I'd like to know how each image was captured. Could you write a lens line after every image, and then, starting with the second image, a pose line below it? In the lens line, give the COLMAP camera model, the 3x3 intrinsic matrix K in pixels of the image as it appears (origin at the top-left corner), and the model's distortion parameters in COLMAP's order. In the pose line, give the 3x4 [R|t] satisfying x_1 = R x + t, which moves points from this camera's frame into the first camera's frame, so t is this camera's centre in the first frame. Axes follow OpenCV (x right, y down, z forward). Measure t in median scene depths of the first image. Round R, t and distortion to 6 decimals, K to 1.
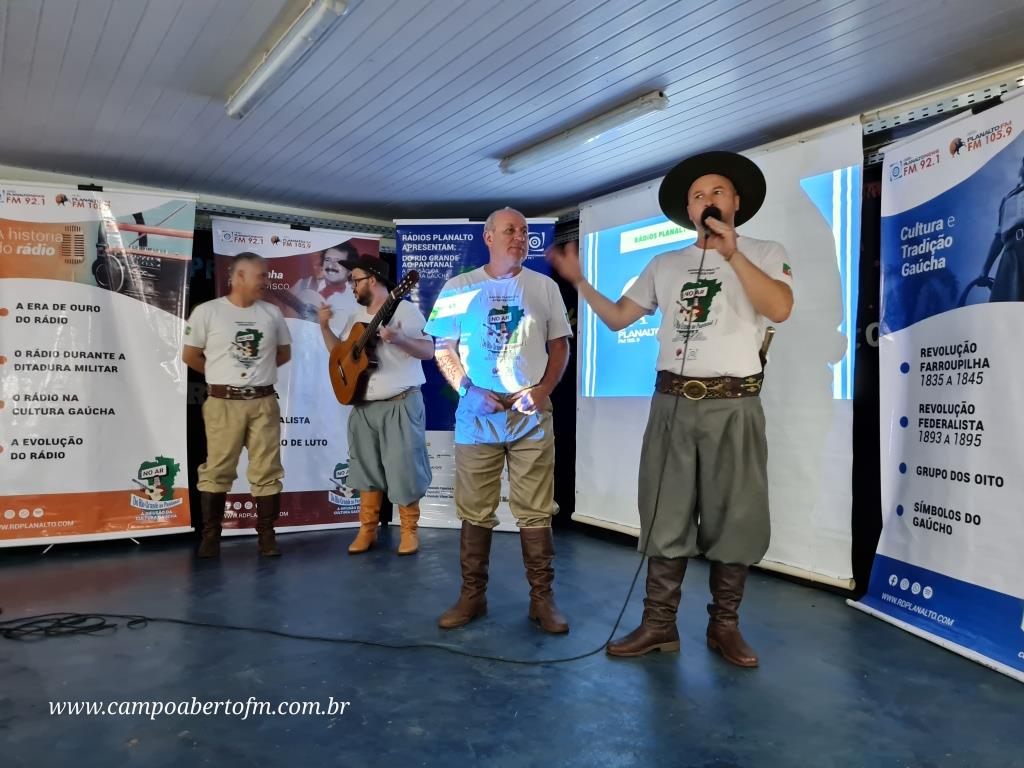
lens RADIAL K [[770.7, 0, 503.1], [0, 770.7, 383.8], [0, 0, 1]] dist [0.065493, -0.050339]
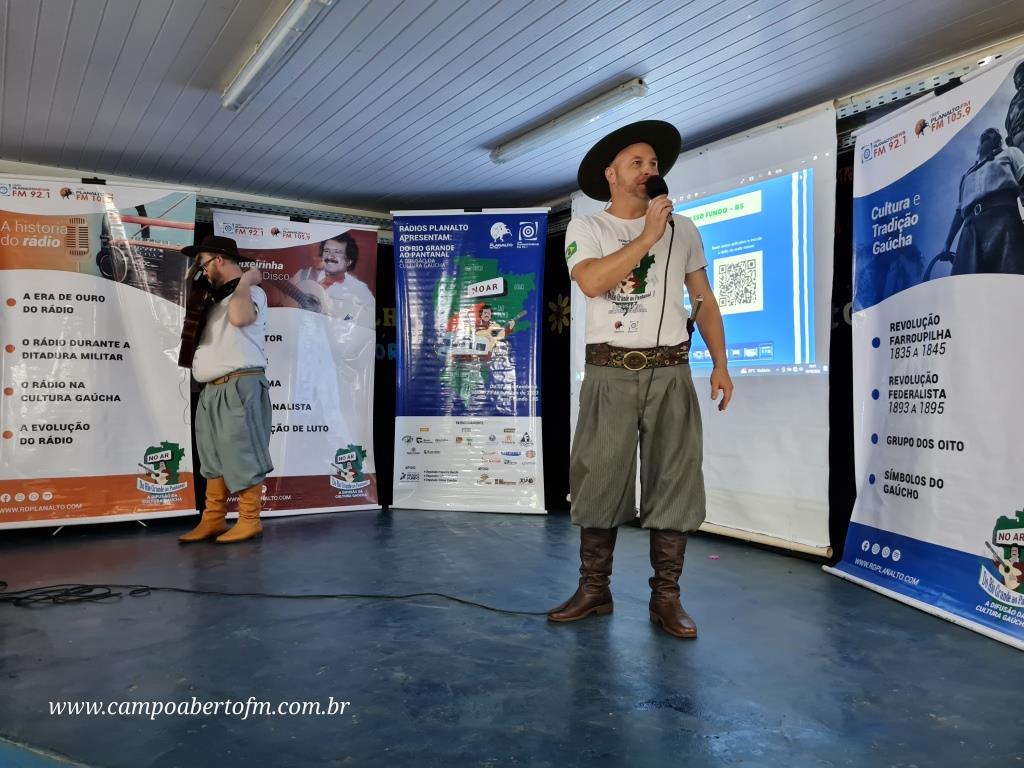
lens RADIAL K [[770.7, 0, 511.8], [0, 770.7, 388.1], [0, 0, 1]] dist [0.065493, -0.050339]
pose [[0.999943, -0.010044, -0.003657, 0.028673], [0.010062, 0.999938, 0.004672, 0.027092], [0.003610, -0.004709, 0.999982, -0.036011]]
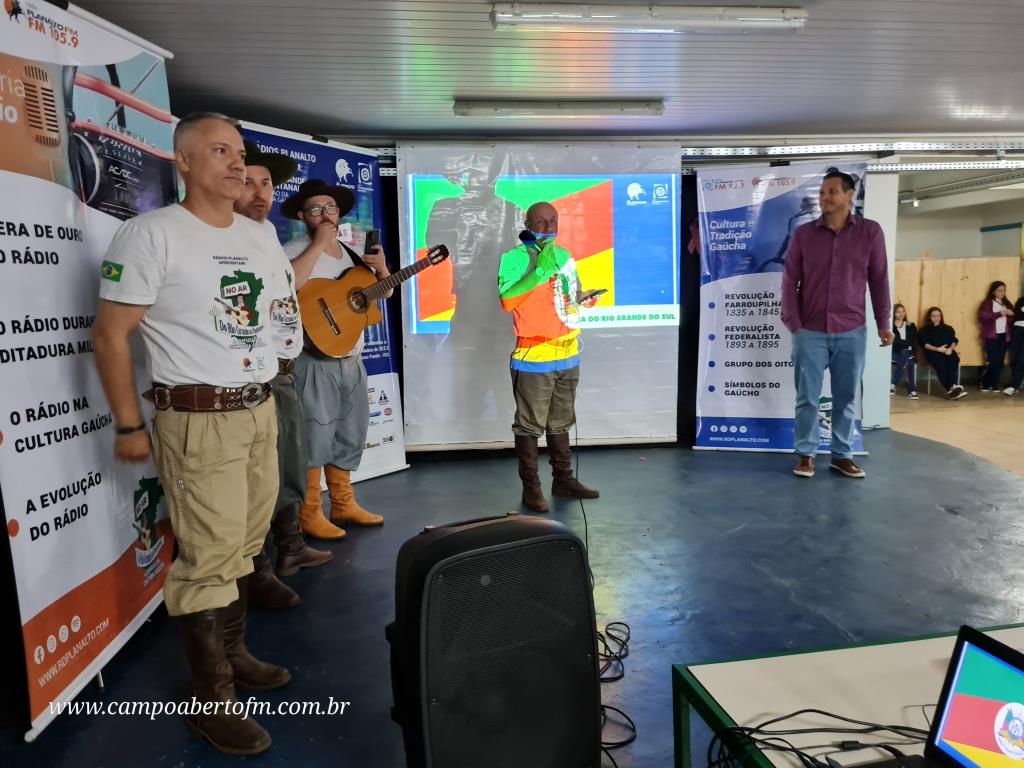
lens RADIAL K [[770.7, 0, 505.7], [0, 770.7, 382.8], [0, 0, 1]] dist [0.065493, -0.050339]
pose [[0.432917, -0.126177, 0.892559, -1.073926], [0.016397, 0.991094, 0.132153, -0.074584], [-0.901285, -0.042575, 0.431130, 0.597214]]
